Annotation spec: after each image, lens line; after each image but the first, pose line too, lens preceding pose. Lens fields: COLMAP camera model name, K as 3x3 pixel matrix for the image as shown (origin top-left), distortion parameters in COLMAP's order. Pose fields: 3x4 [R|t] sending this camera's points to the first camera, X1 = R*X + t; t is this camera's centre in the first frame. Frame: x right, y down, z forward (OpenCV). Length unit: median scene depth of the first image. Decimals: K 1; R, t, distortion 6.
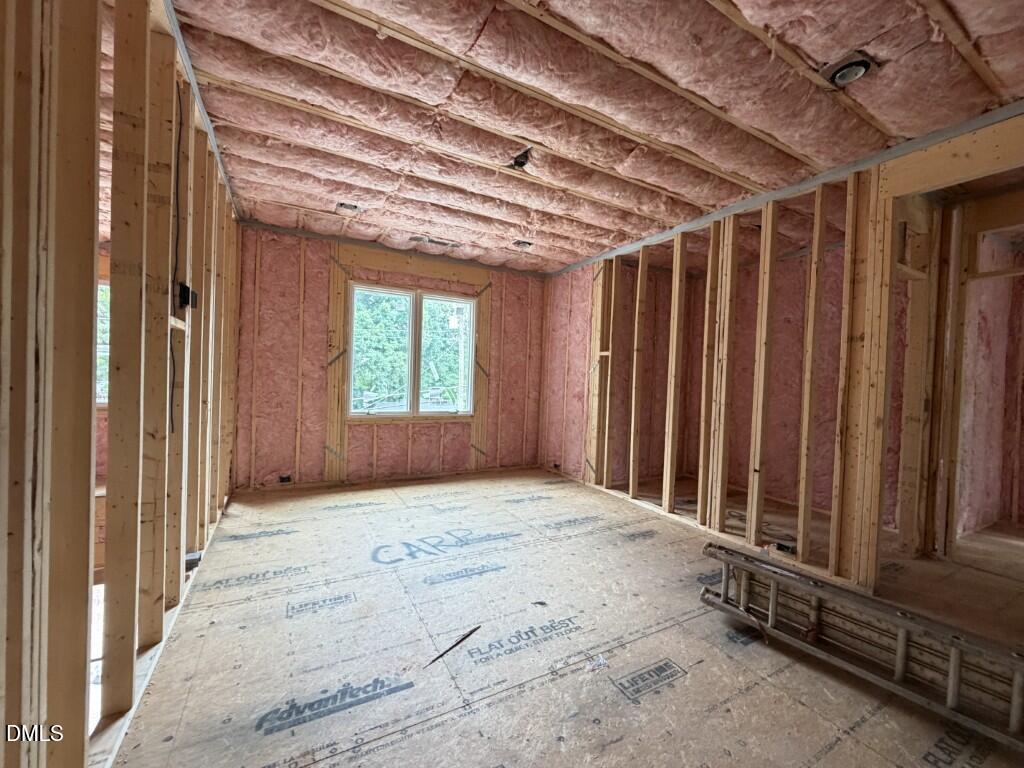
lens RADIAL K [[408.7, 0, 509.2], [0, 408.7, 383.2], [0, 0, 1]] dist [0.000589, 0.000039]
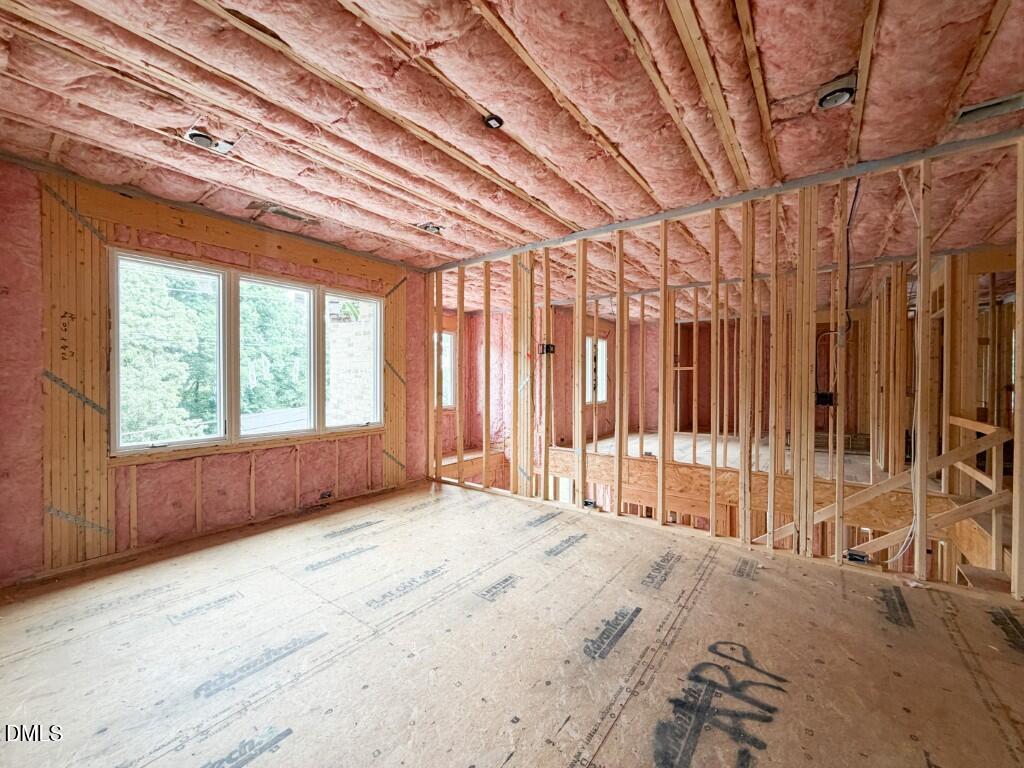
lens RADIAL K [[408.7, 0, 509.2], [0, 408.7, 383.2], [0, 0, 1]] dist [0.000589, 0.000039]
pose [[0.911047, -0.044714, 0.409870, -0.490446], [0.046770, 0.998893, 0.005013, -0.019503], [-0.409641, 0.014602, 0.912130, -0.033858]]
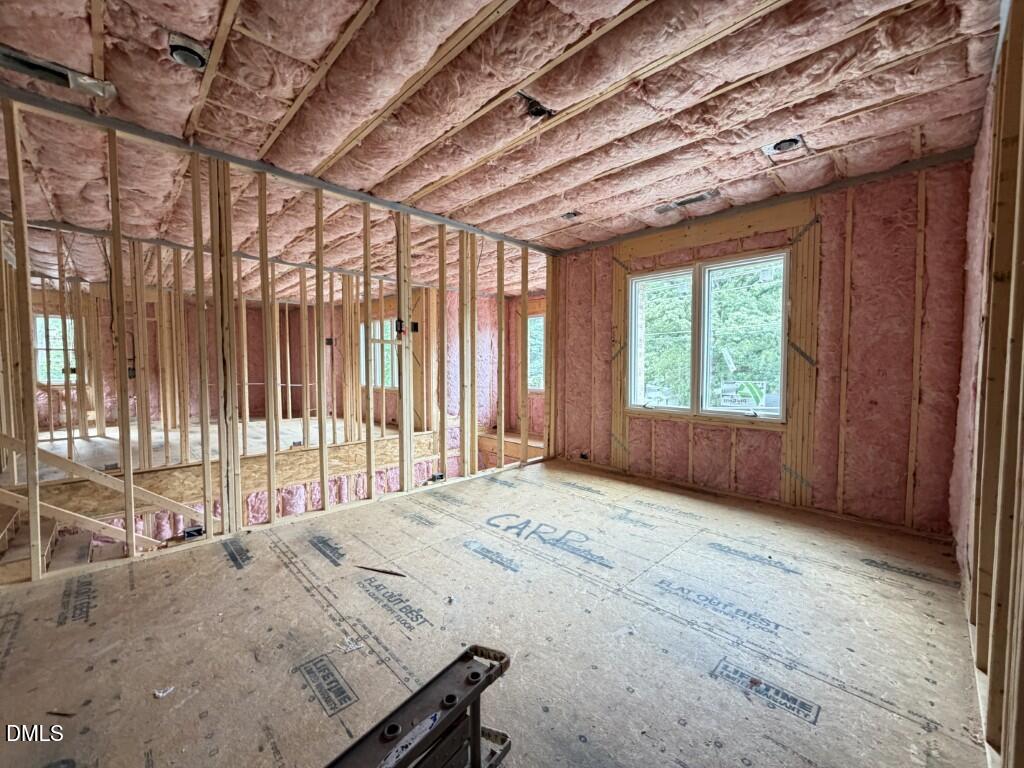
lens RADIAL K [[408.7, 0, 509.2], [0, 408.7, 383.2], [0, 0, 1]] dist [0.000589, 0.000039]
pose [[0.270313, 0.006656, -0.962749, 0.592491], [-0.006991, 0.999963, 0.004950, 0.017642], [0.962747, 0.005393, 0.270350, 0.505844]]
